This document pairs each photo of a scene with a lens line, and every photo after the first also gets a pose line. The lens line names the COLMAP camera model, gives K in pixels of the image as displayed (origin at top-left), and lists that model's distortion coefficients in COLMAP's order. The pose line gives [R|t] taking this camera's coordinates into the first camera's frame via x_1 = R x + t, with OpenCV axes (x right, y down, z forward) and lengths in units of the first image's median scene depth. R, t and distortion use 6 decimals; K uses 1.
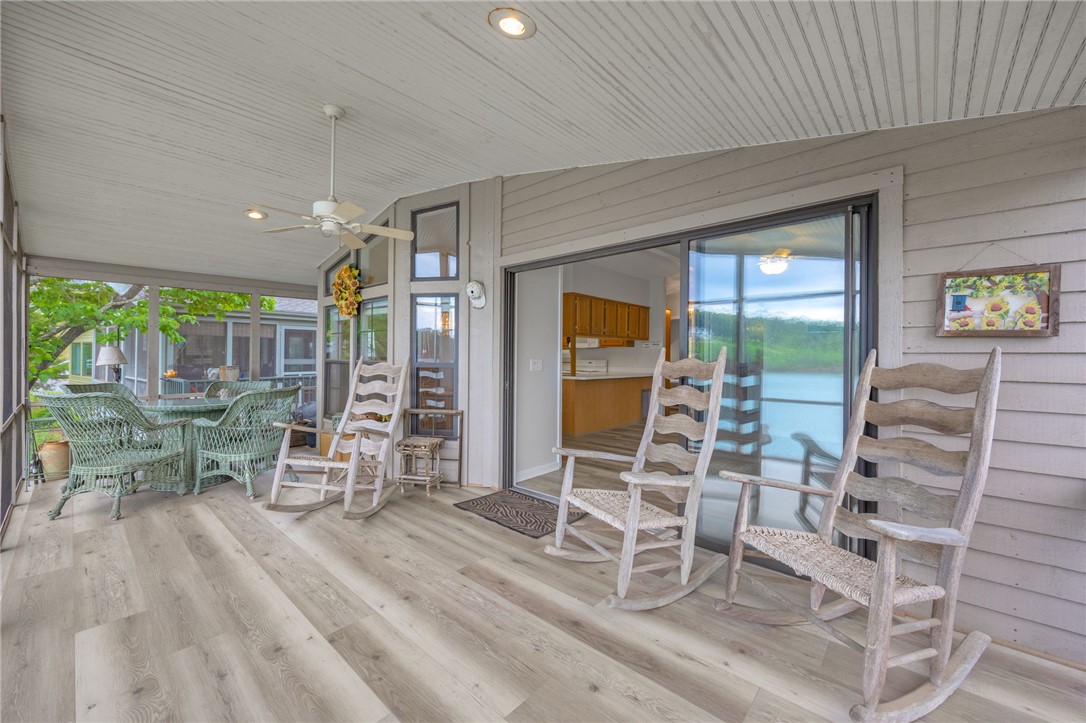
lens RADIAL K [[416.4, 0, 552.2], [0, 416.4, 354.7], [0, 0, 1]] dist [-0.001585, 0.000195]
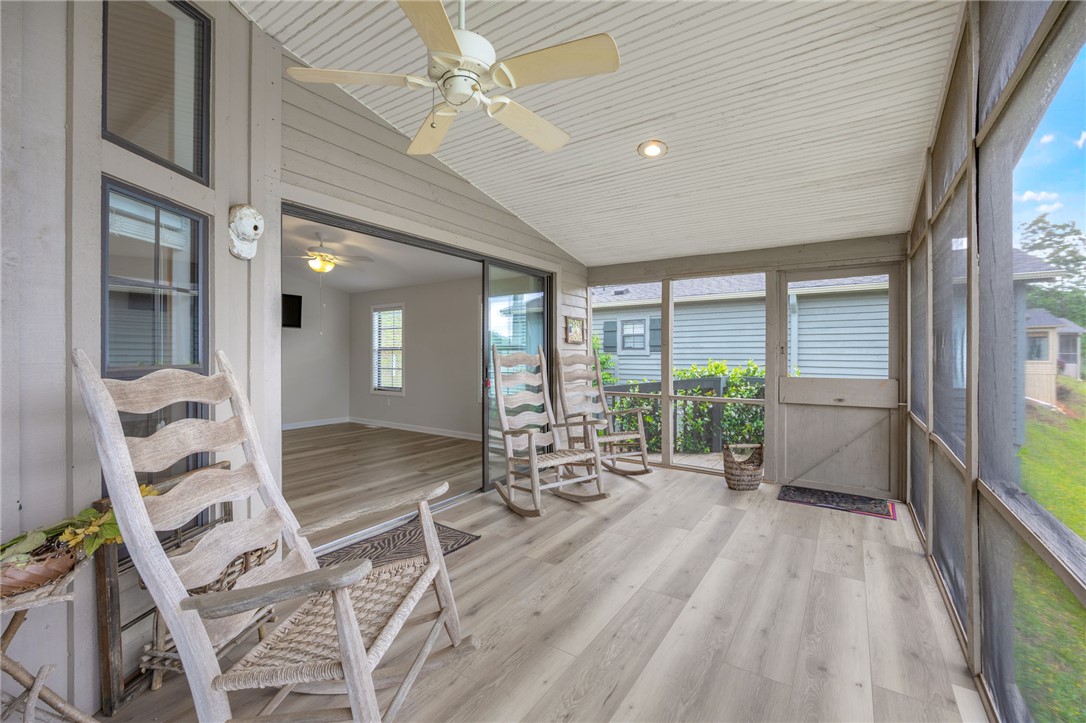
lens RADIAL K [[416.4, 0, 552.2], [0, 416.4, 354.7], [0, 0, 1]] dist [-0.001585, 0.000195]
pose [[-0.089167, -0.010817, 0.995958, -1.226633], [-0.007460, 0.999920, 0.010192, 0.001176], [-0.995989, -0.006521, -0.089241, 1.105042]]
